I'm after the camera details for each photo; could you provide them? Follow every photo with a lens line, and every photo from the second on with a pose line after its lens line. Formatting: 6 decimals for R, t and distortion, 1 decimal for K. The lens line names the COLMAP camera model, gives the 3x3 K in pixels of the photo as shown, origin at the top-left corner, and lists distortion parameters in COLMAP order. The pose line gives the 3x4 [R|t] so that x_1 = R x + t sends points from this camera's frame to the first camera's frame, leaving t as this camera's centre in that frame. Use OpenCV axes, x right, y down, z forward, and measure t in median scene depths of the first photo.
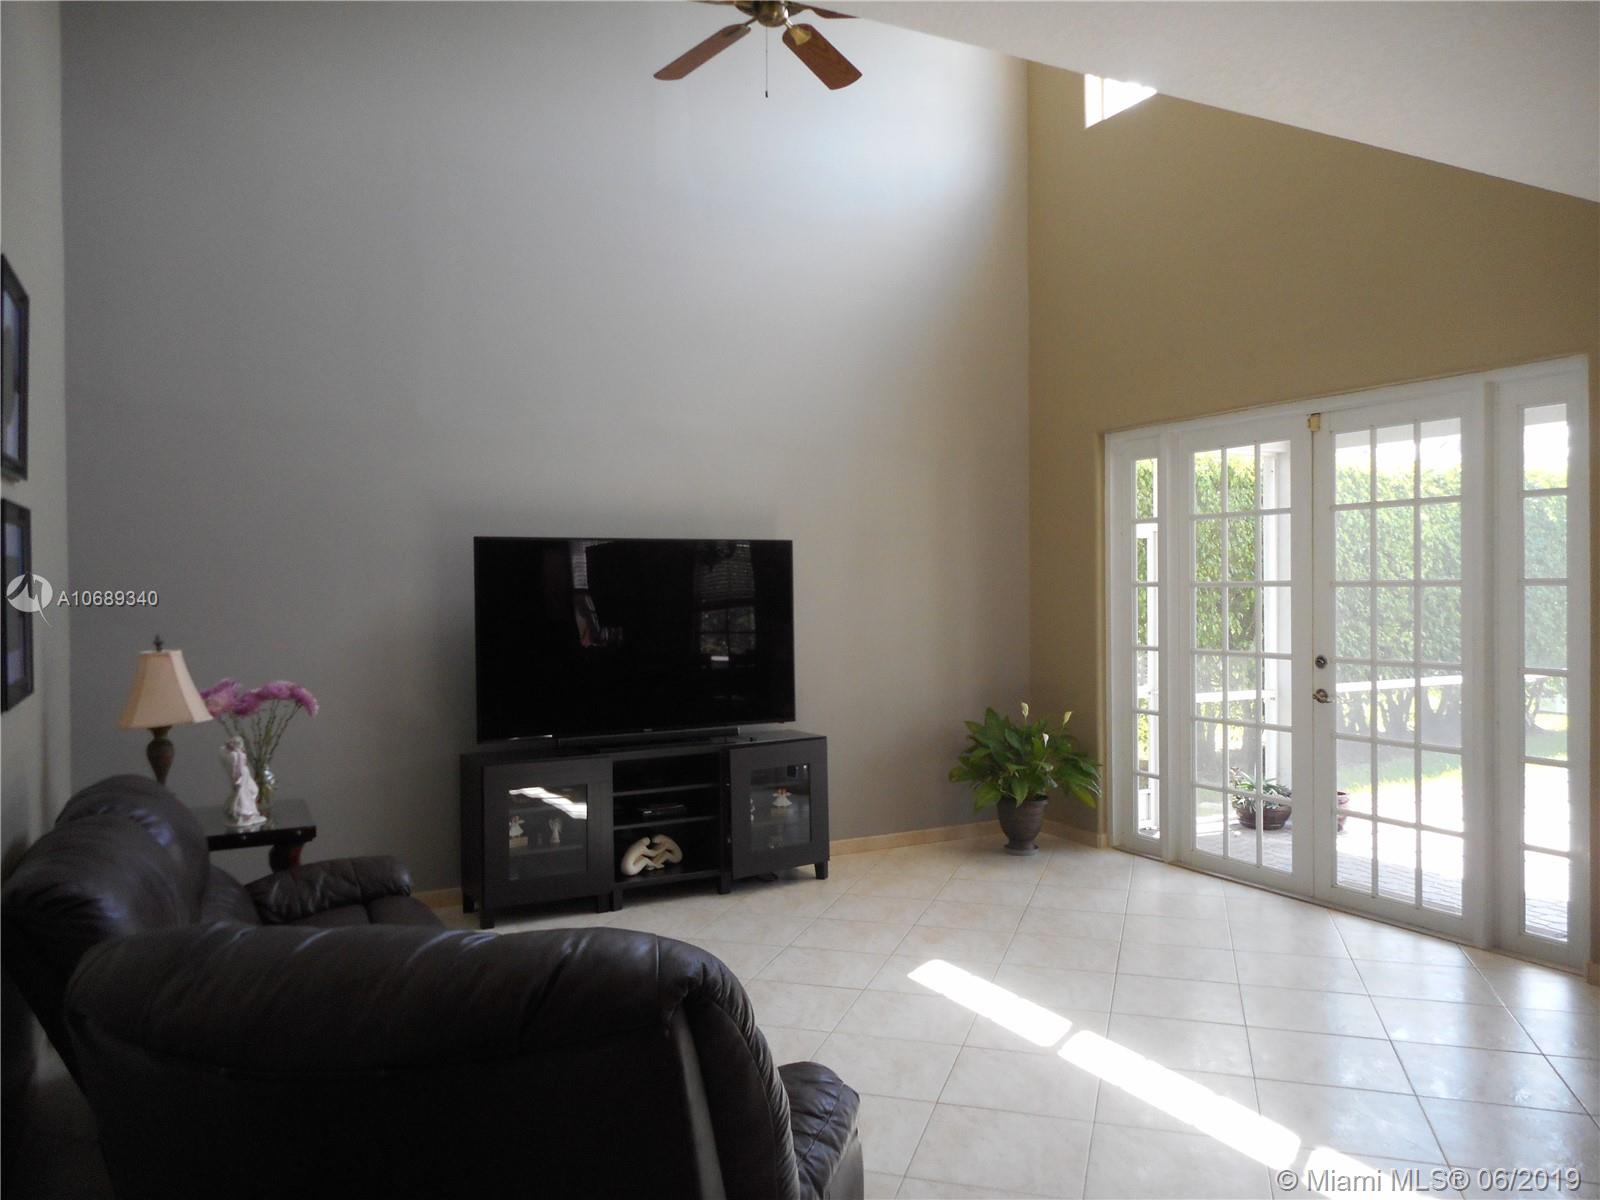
lens RADIAL K [[1199.6, 0, 801.6], [0, 1199.6, 599.1], [0, 0, 1]] dist [-0.020789, 0.022925]
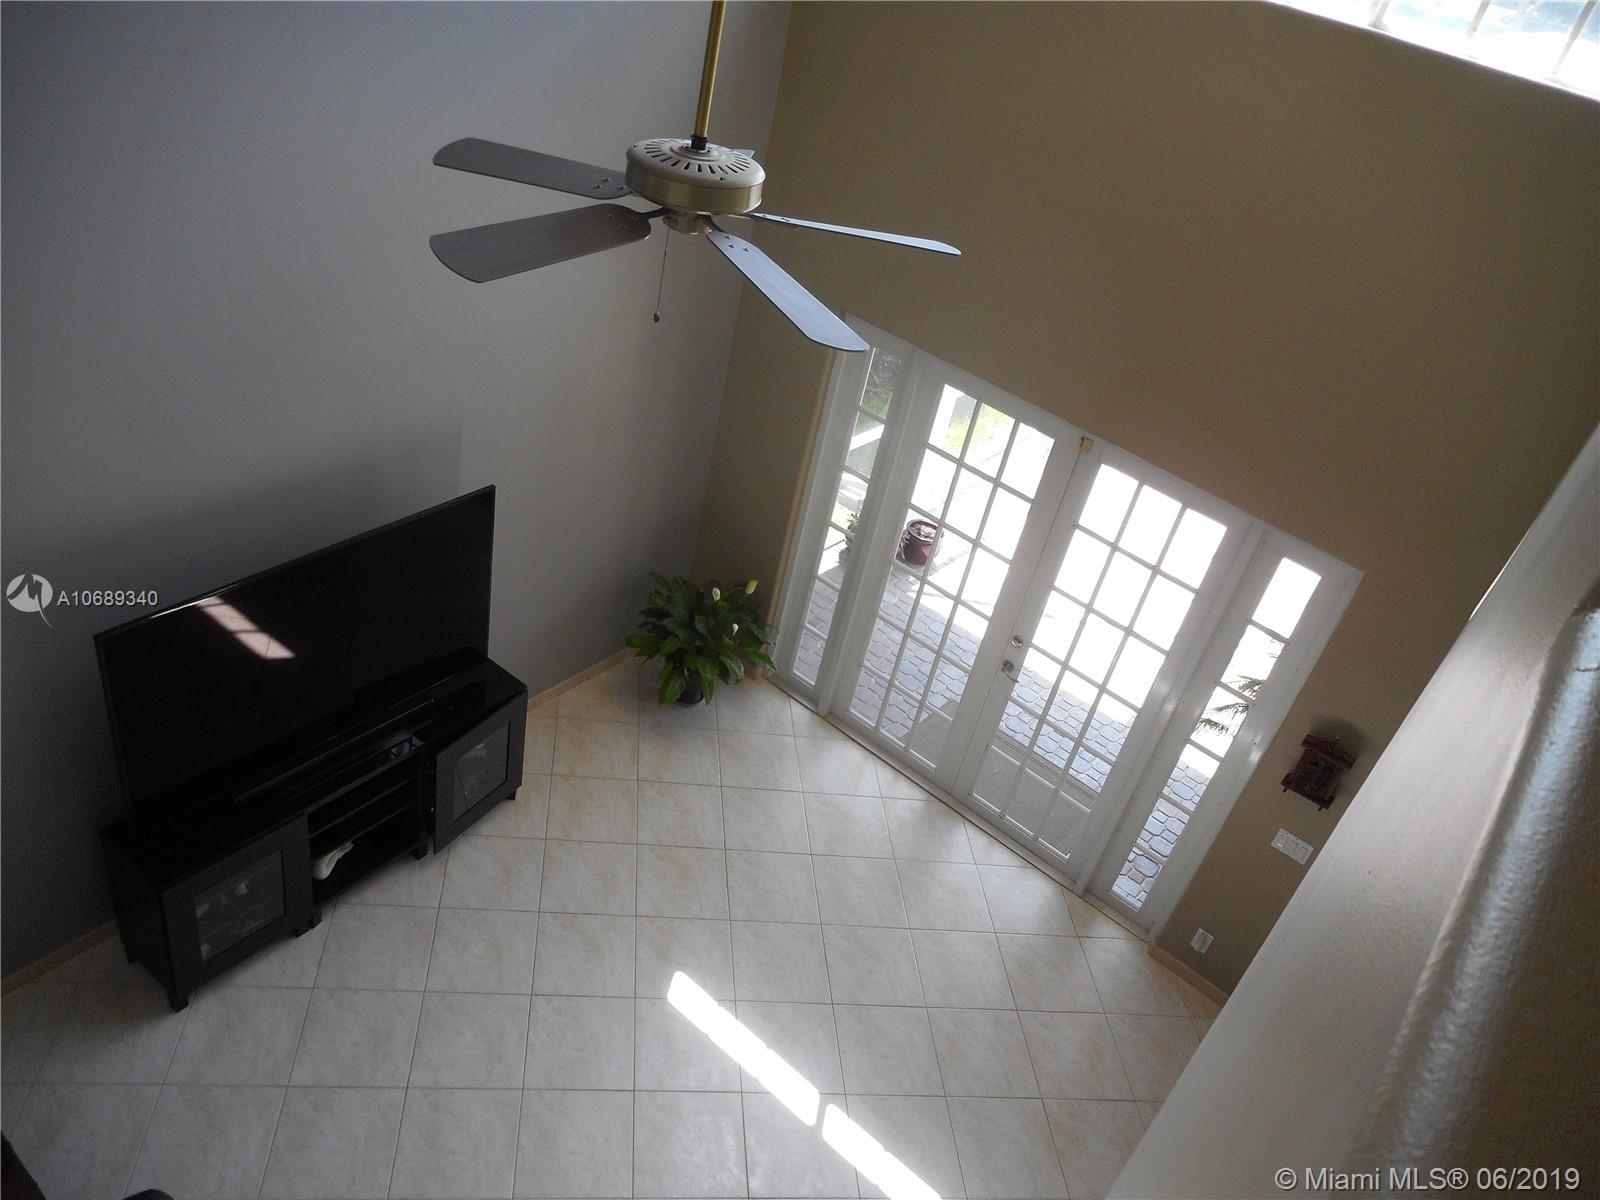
lens RADIAL K [[1199.6, 0, 798.1], [0, 1199.6, 596.1], [0, 0, 1]] dist [-0.020789, 0.022925]
pose [[0.900075, -0.075399, 0.429163, -0.197325], [-0.200144, 0.803330, 0.560895, -0.541764], [-0.387051, -0.590741, 0.707966, 0.344960]]
